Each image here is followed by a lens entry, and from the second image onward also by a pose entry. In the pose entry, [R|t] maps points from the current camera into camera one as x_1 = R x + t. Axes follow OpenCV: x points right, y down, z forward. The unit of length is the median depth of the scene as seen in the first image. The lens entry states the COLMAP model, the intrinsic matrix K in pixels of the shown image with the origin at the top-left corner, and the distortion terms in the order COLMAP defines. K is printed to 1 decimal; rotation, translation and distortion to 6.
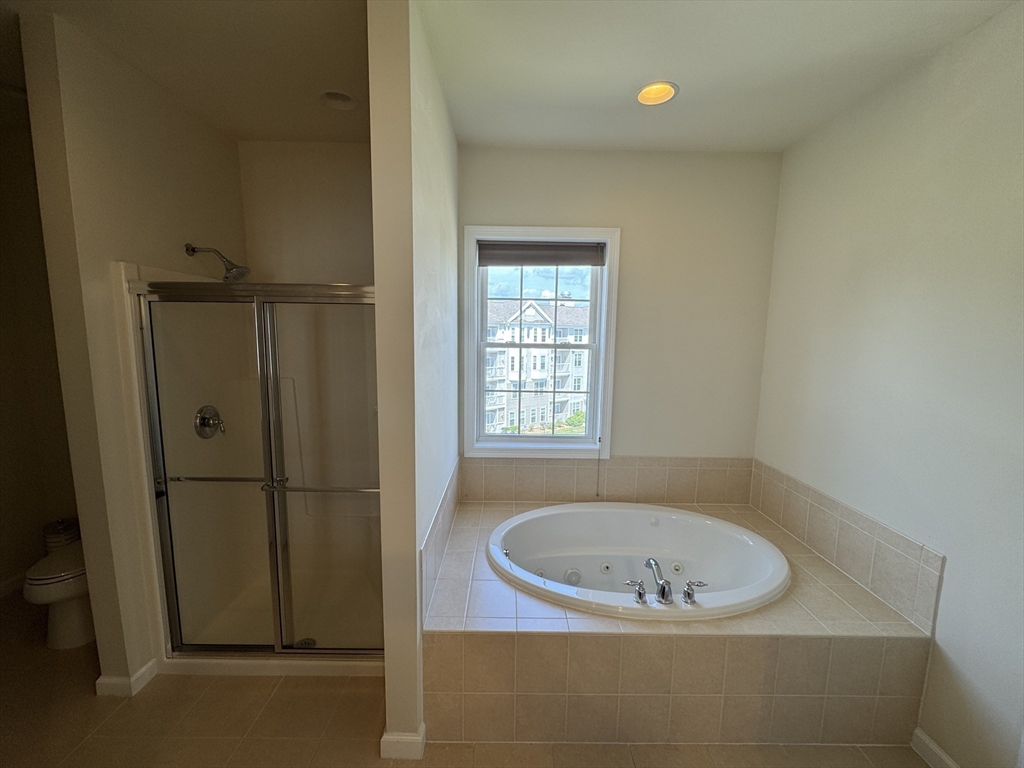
lens RADIAL K [[415.3, 0, 508.5], [0, 415.3, 384.7], [0, 0, 1]] dist [-0.000522, 0.000282]
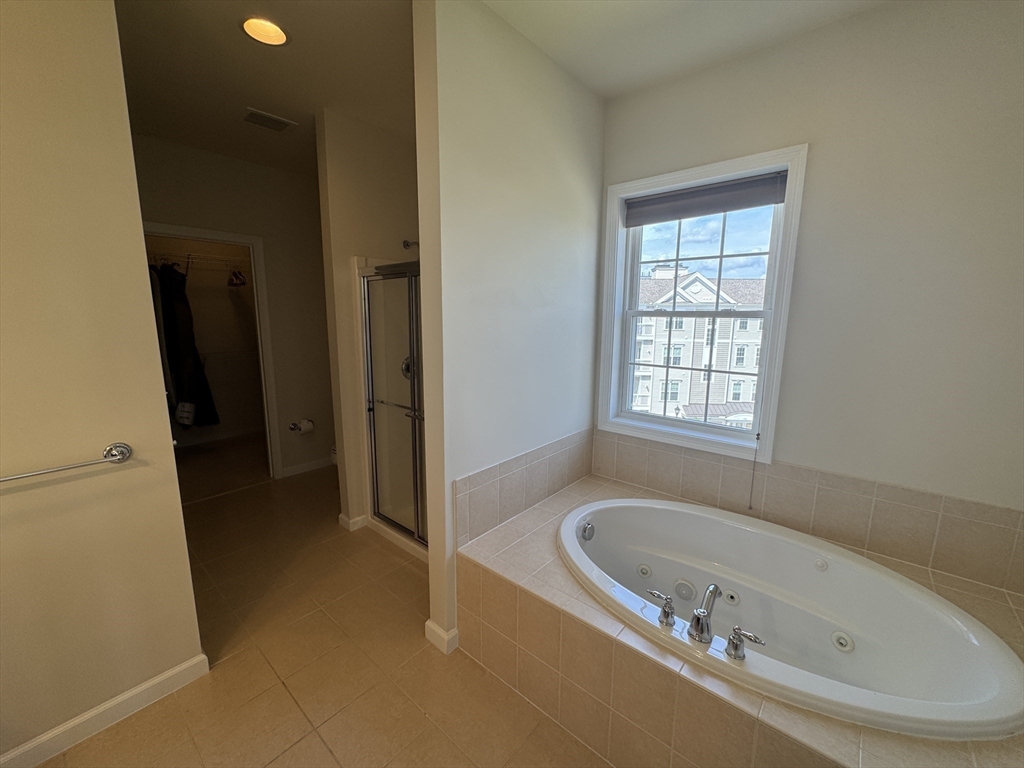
lens RADIAL K [[415.3, 0, 507.8], [0, 415.3, 383.3], [0, 0, 1]] dist [-0.000522, 0.000282]
pose [[0.751951, 0.098980, -0.651746, 0.378878], [-0.079423, 0.995065, 0.059485, 0.028032], [0.654417, 0.007034, 0.756101, 0.129998]]
